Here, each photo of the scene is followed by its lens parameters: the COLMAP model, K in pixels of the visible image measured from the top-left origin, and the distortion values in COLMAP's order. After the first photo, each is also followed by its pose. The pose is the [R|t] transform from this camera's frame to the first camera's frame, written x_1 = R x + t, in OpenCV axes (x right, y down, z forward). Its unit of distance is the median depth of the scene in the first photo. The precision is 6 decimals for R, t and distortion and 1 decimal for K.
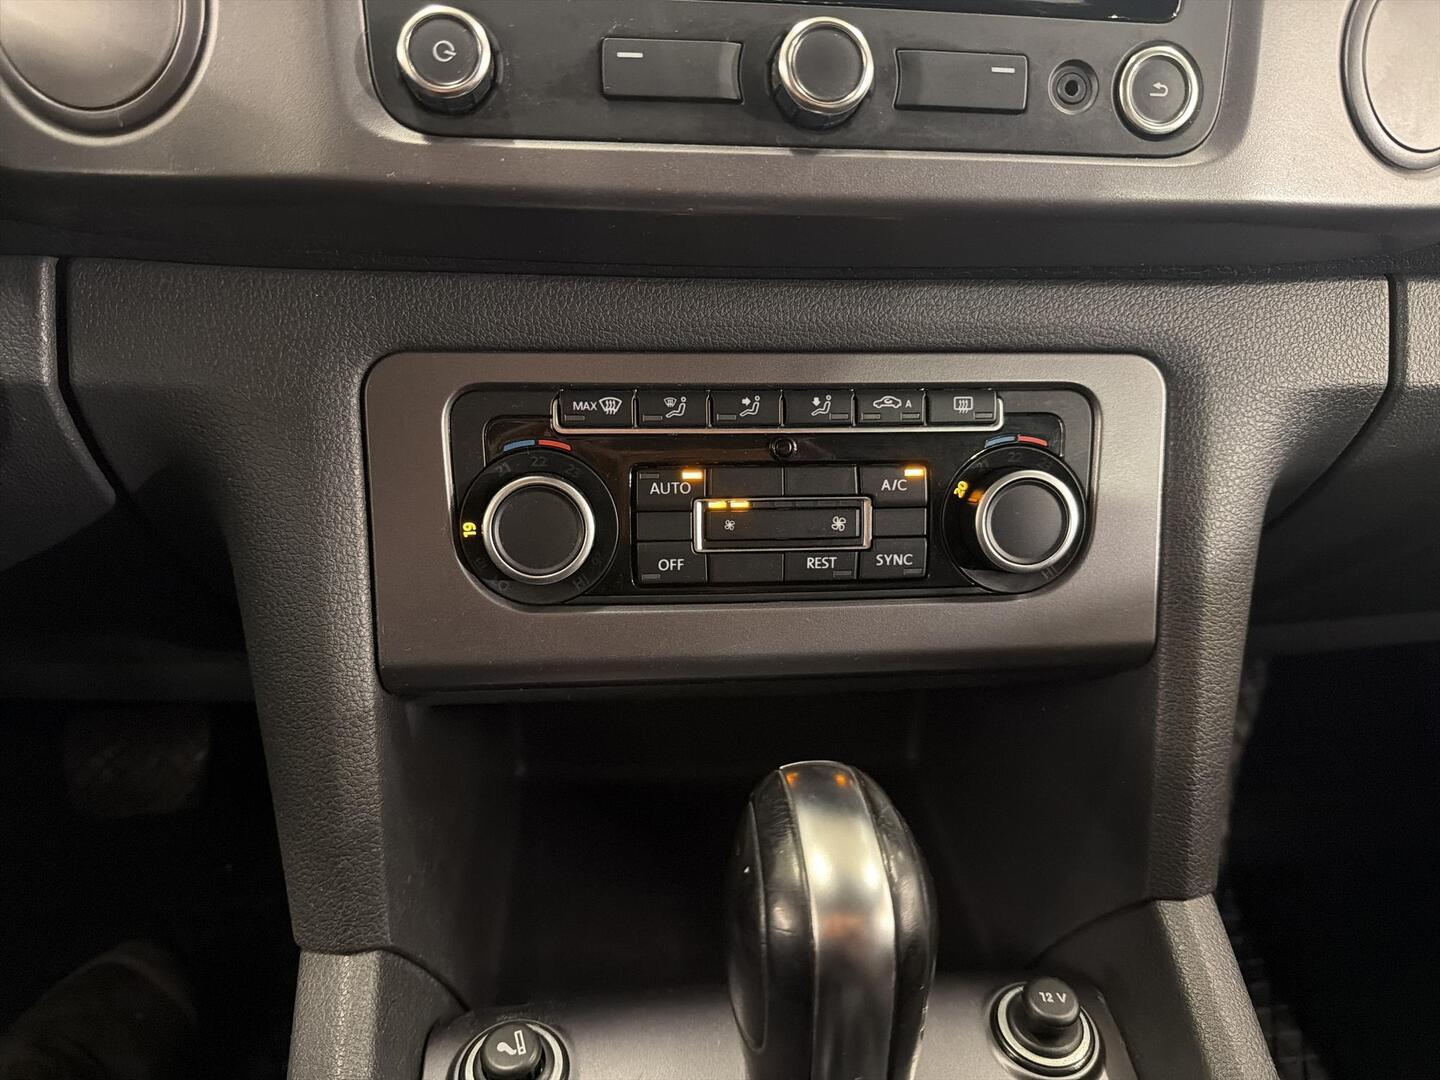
lens RADIAL K [[1025.1, 0, 746.0], [0, 1025.1, 536.2], [0, 0, 1]] dist [0.082097, -0.165181]
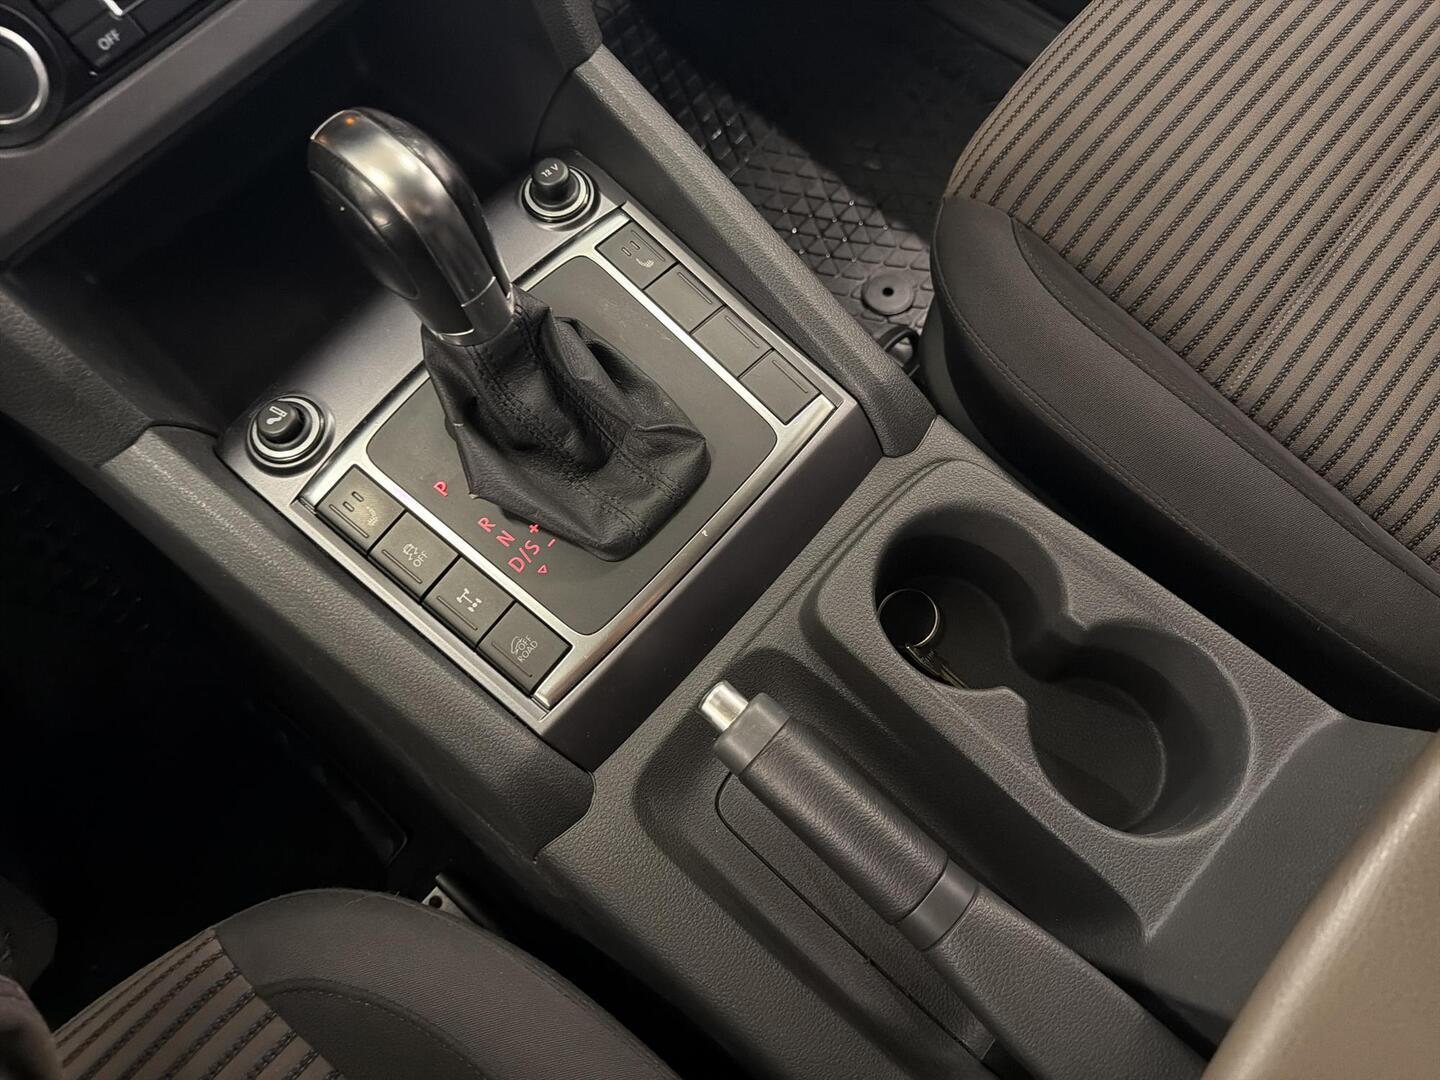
lens RADIAL K [[1013.4, 0, 722.6], [0, 1013.4, 536.9], [0, 0, 1]] dist [-0.006152, -0.001487]
pose [[0.750627, -0.640877, 0.160734, -0.096073], [0.385755, 0.622581, 0.680871, -0.132091], [-0.536425, -0.449076, 0.714548, -0.442723]]
